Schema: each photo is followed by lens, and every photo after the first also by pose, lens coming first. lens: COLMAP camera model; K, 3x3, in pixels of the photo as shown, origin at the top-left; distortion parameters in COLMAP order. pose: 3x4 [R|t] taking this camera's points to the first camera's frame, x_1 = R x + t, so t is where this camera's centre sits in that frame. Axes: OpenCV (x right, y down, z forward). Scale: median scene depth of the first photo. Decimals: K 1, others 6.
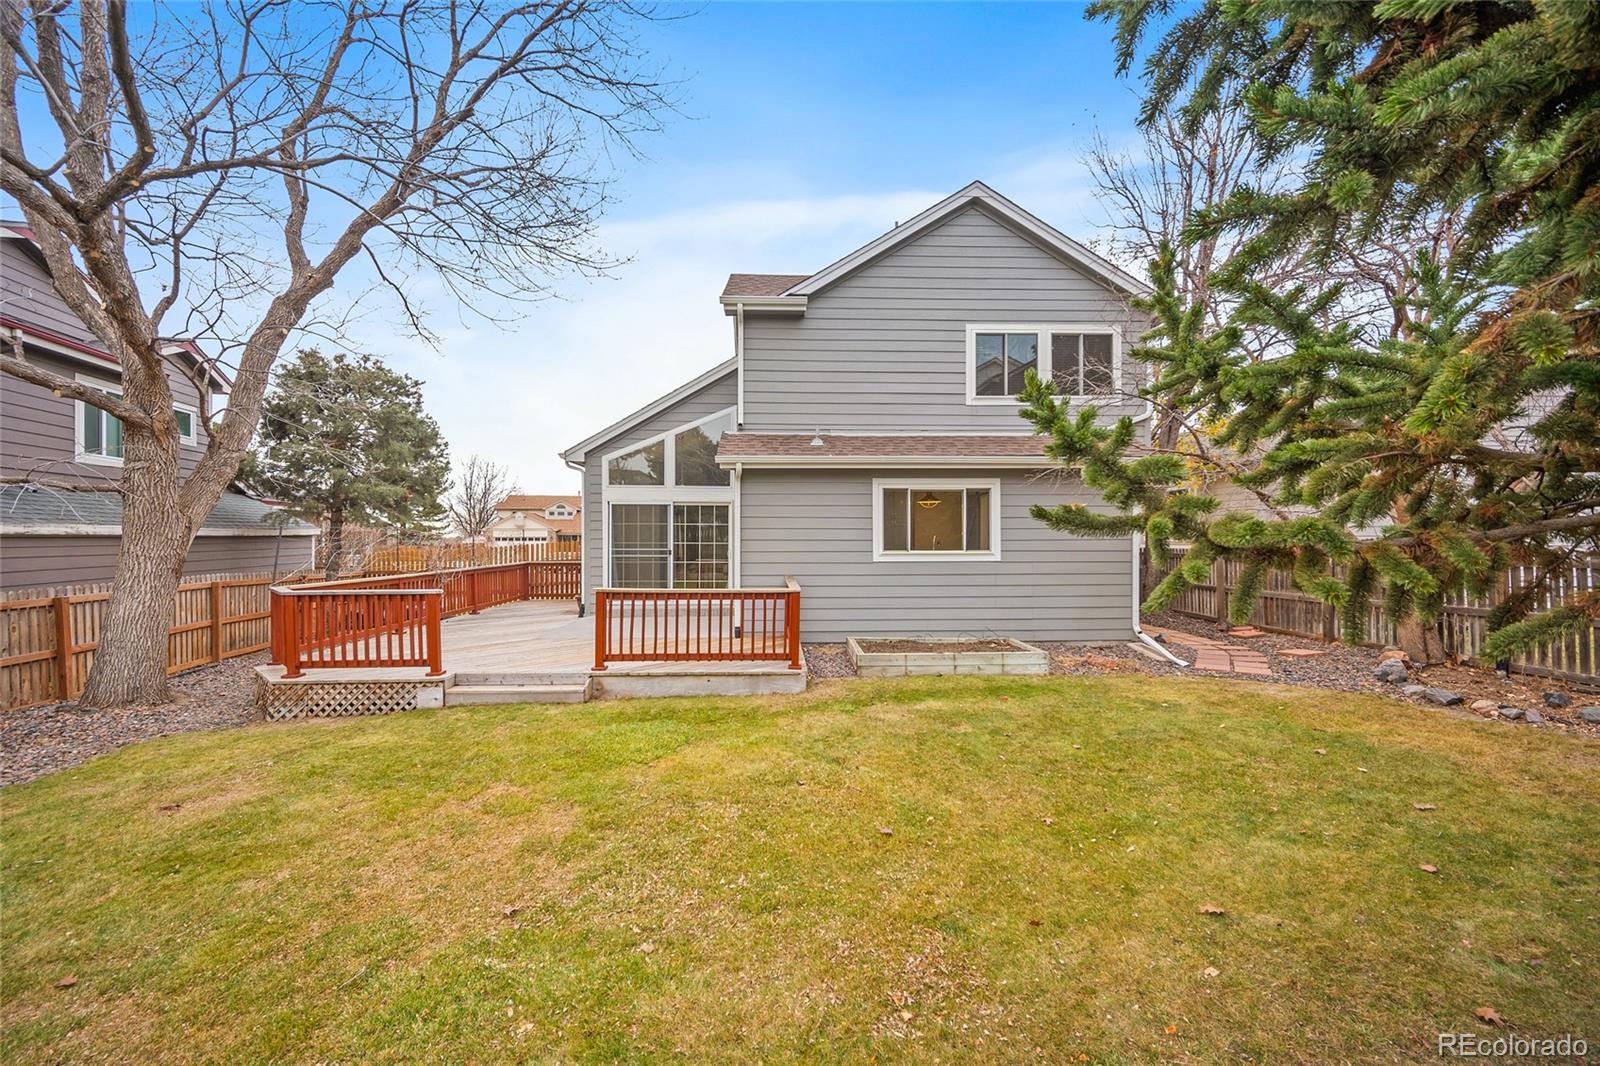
lens RADIAL K [[631.9, 0, 792.9], [0, 631.9, 534.8], [0, 0, 1]] dist [-0.002240, -0.000271]
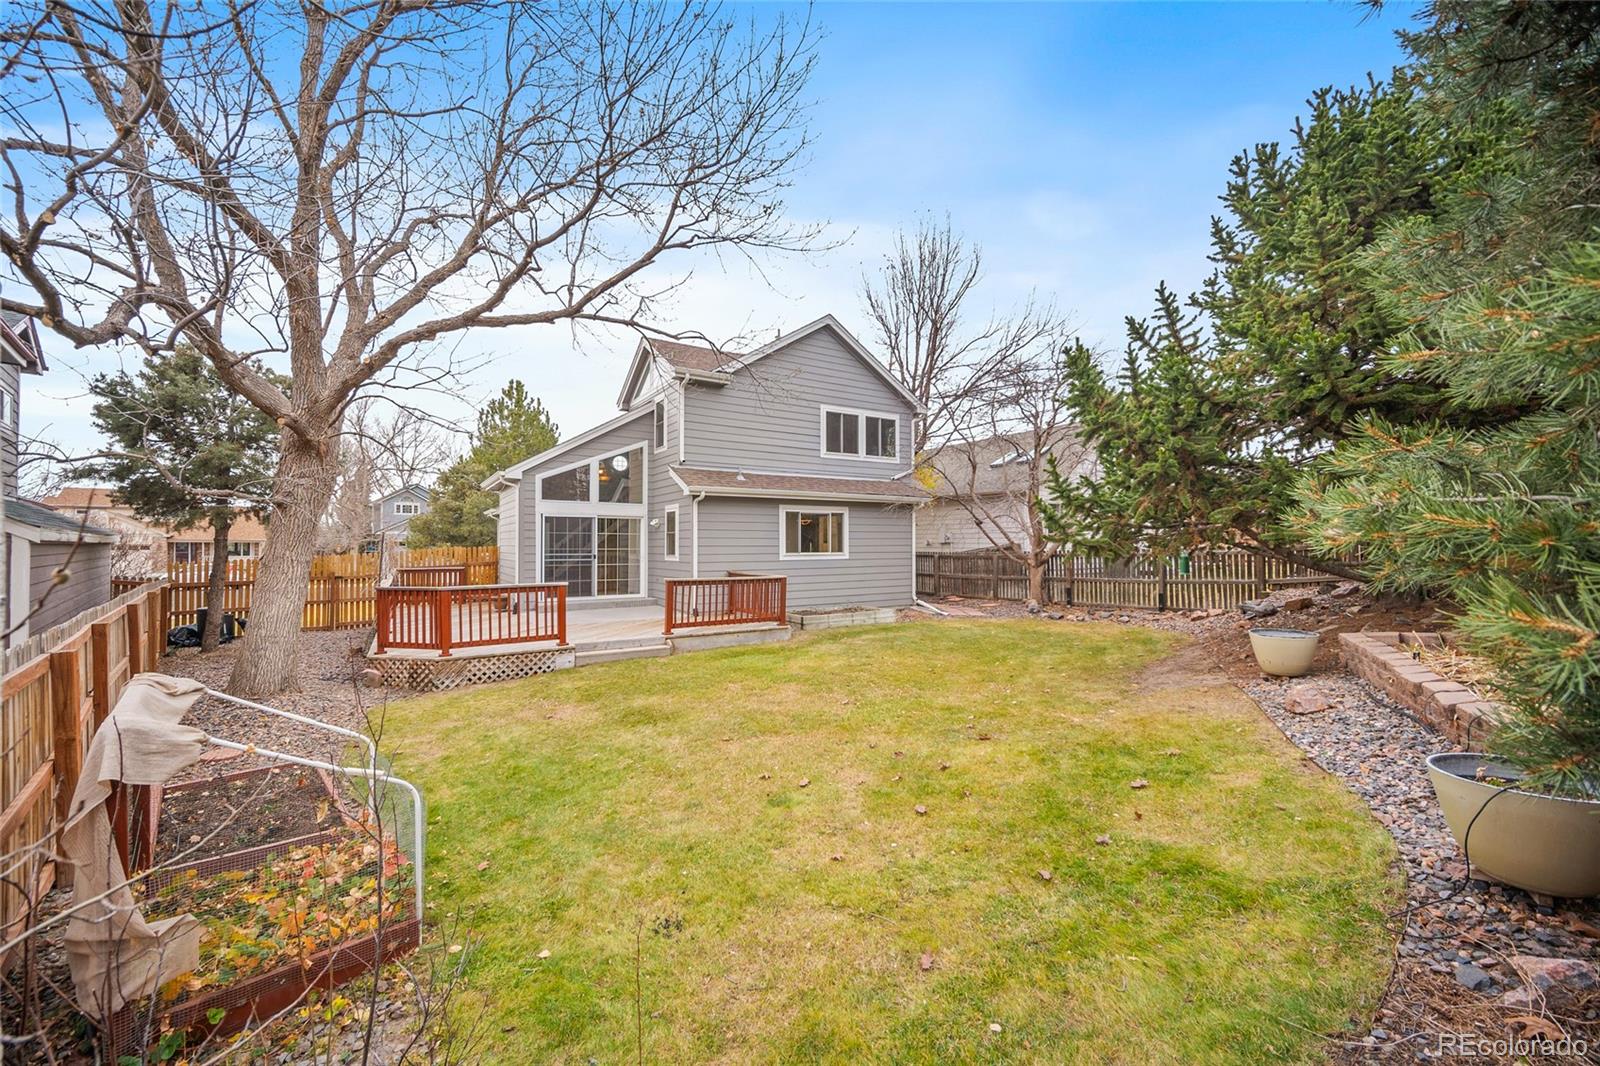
lens RADIAL K [[631.9, 0, 792.9], [0, 631.9, 534.8], [0, 0, 1]] dist [-0.002240, -0.000271]
pose [[0.866772, 0.006909, 0.498657, -0.587394], [-0.001144, 0.999929, -0.011866, -0.000309], [-0.498703, 0.009714, 0.866718, -0.310289]]
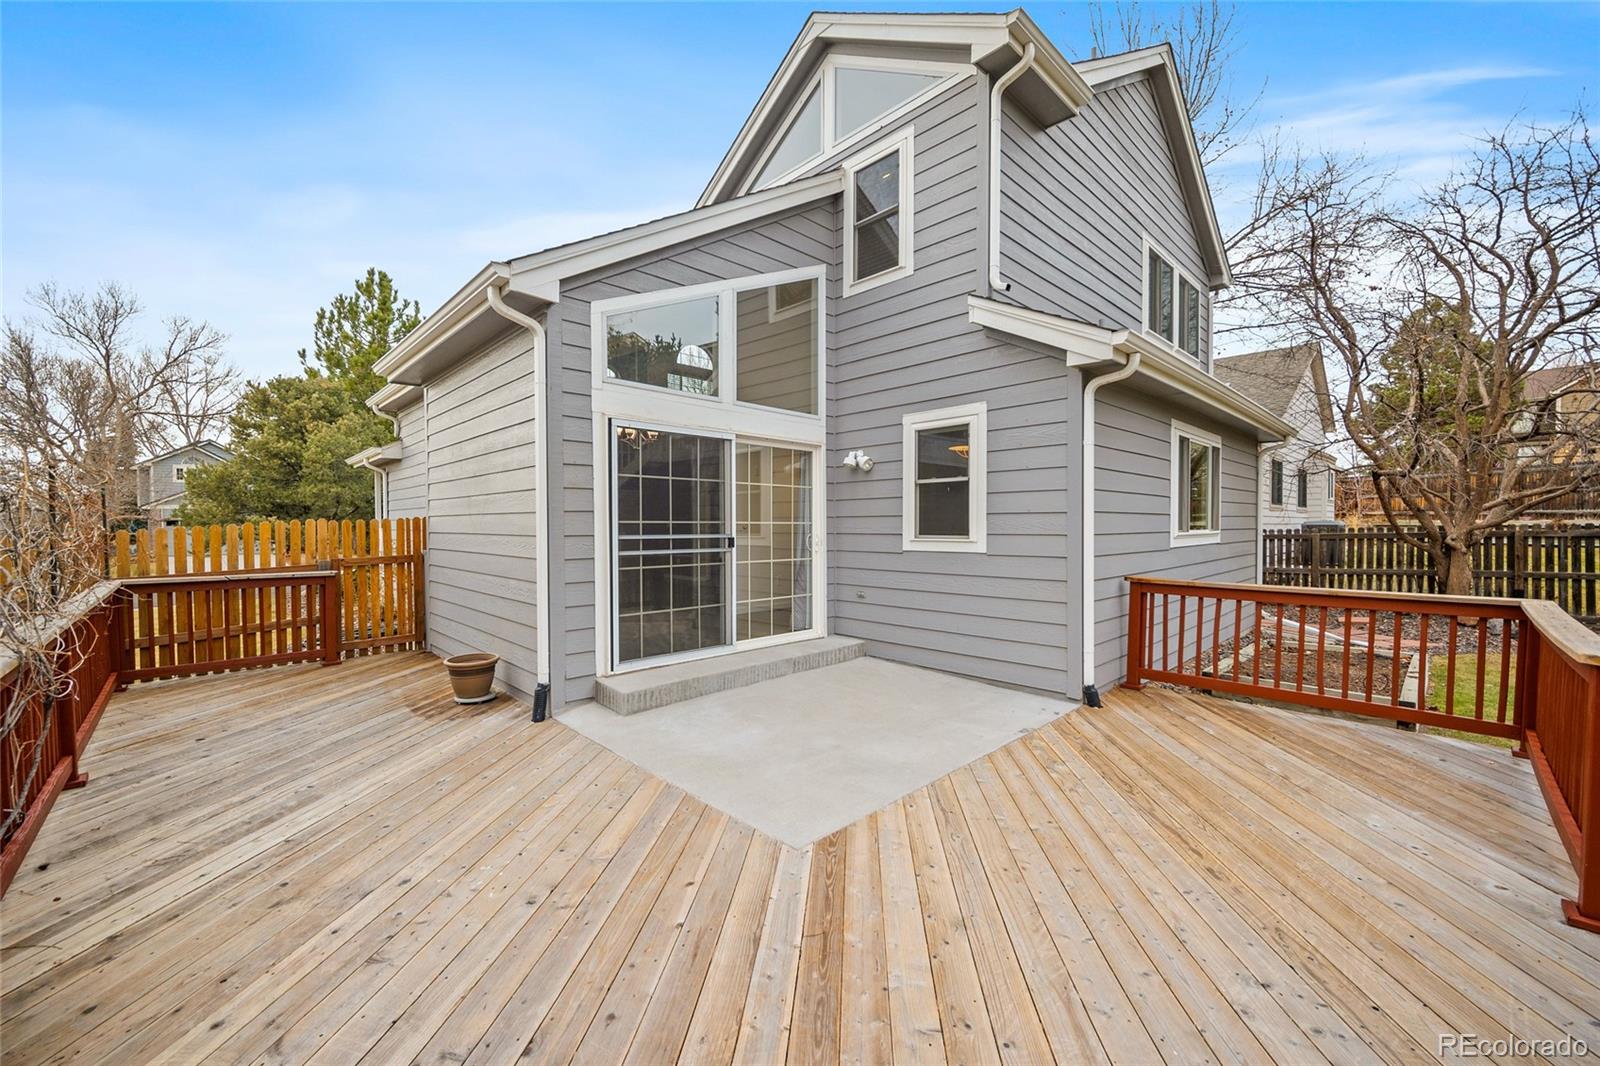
lens RADIAL K [[631.9, 0, 792.9], [0, 631.9, 534.8], [0, 0, 1]] dist [-0.002240, -0.000271]
pose [[0.747518, -0.012667, 0.664121, -0.586094], [0.000043, 0.999819, 0.019023, 0.016372], [-0.664242, -0.014192, 0.747383, 0.775780]]
